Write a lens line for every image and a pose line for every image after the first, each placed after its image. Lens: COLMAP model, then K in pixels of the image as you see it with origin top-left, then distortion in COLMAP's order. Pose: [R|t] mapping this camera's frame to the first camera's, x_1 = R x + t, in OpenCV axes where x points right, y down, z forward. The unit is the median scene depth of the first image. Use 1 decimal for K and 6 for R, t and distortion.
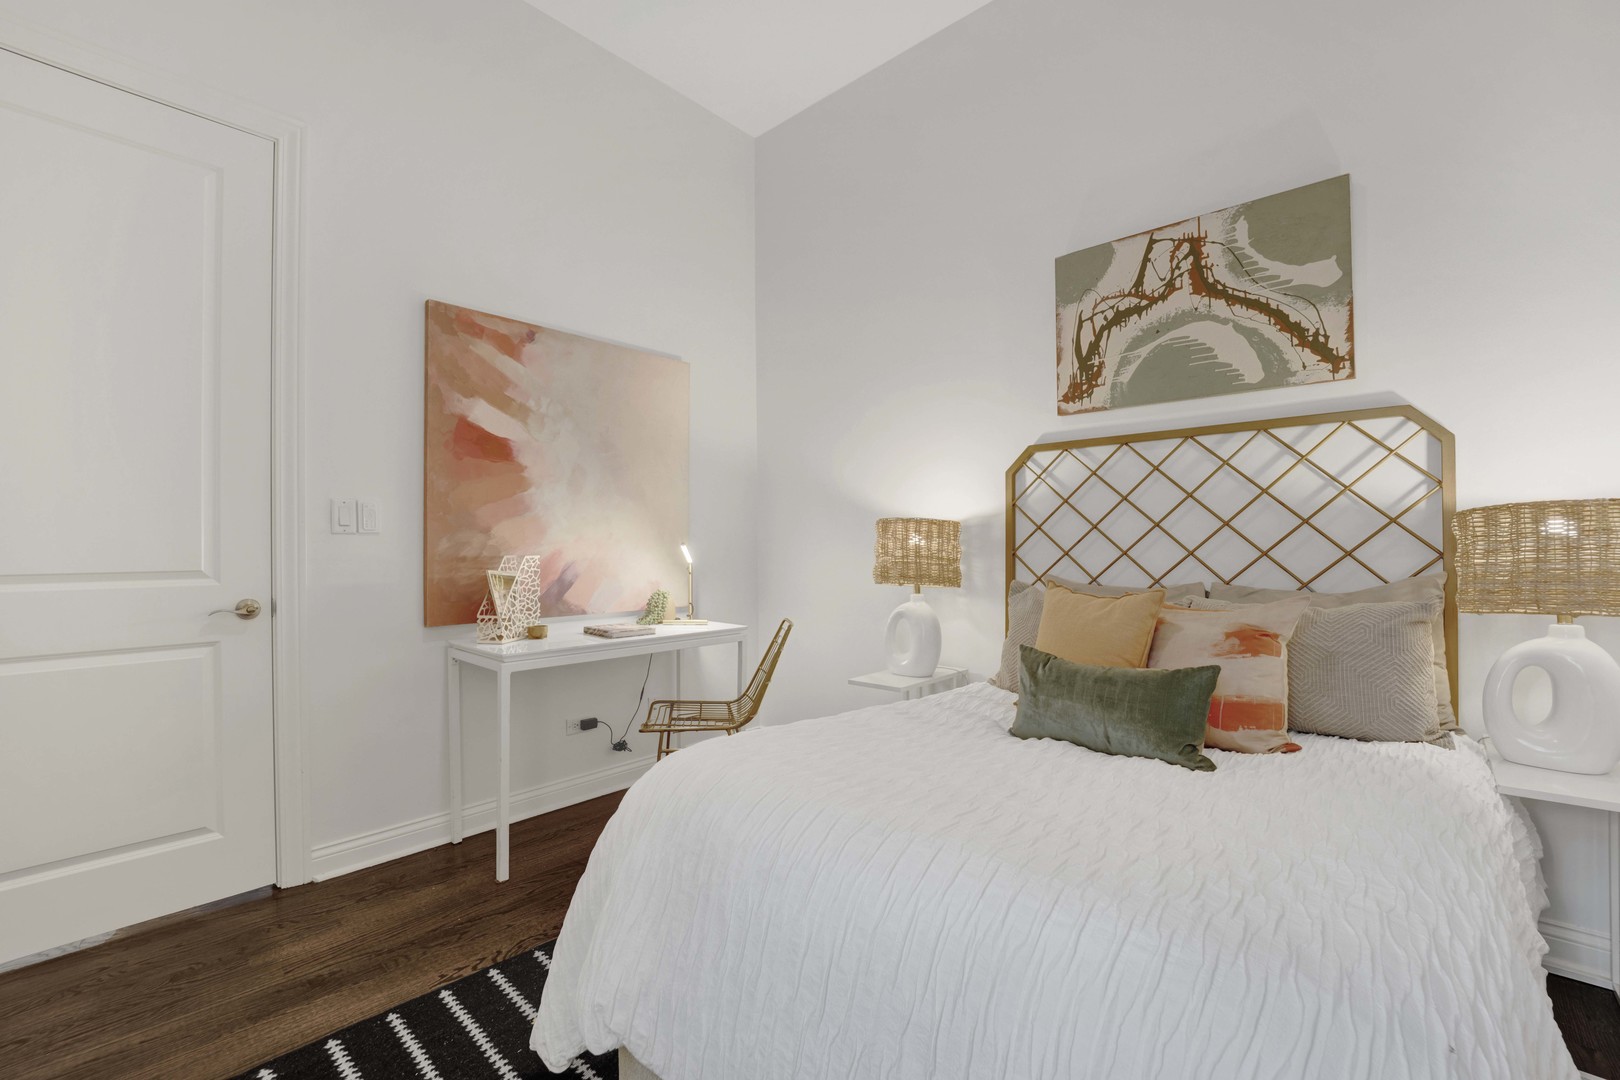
lens RADIAL K [[678.7, 0, 810.3], [0, 678.7, 560.3], [0, 0, 1]] dist [-0.015242, 0.000436]
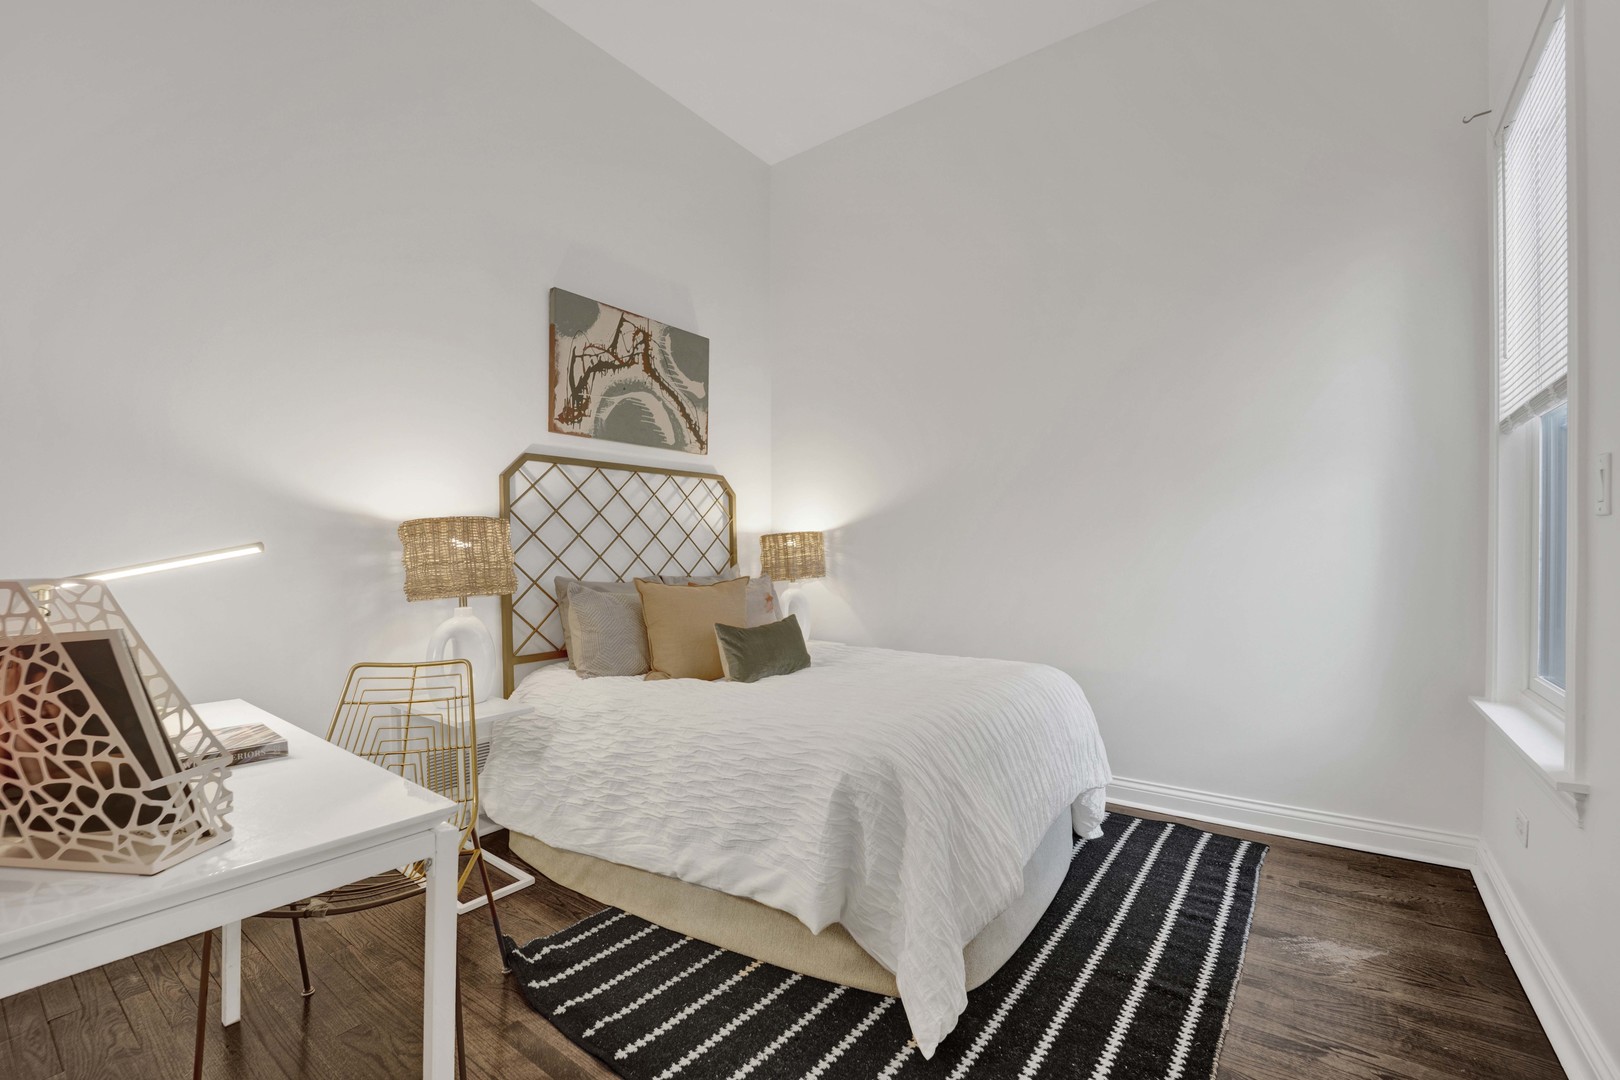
lens RADIAL K [[678.7, 0, 810.3], [0, 678.7, 560.3], [0, 0, 1]] dist [-0.015242, 0.000436]
pose [[-0.093221, -0.010983, 0.995585, -0.845266], [0.029249, 0.999477, 0.013765, -0.011217], [-0.995216, 0.030403, -0.092851, 0.774681]]
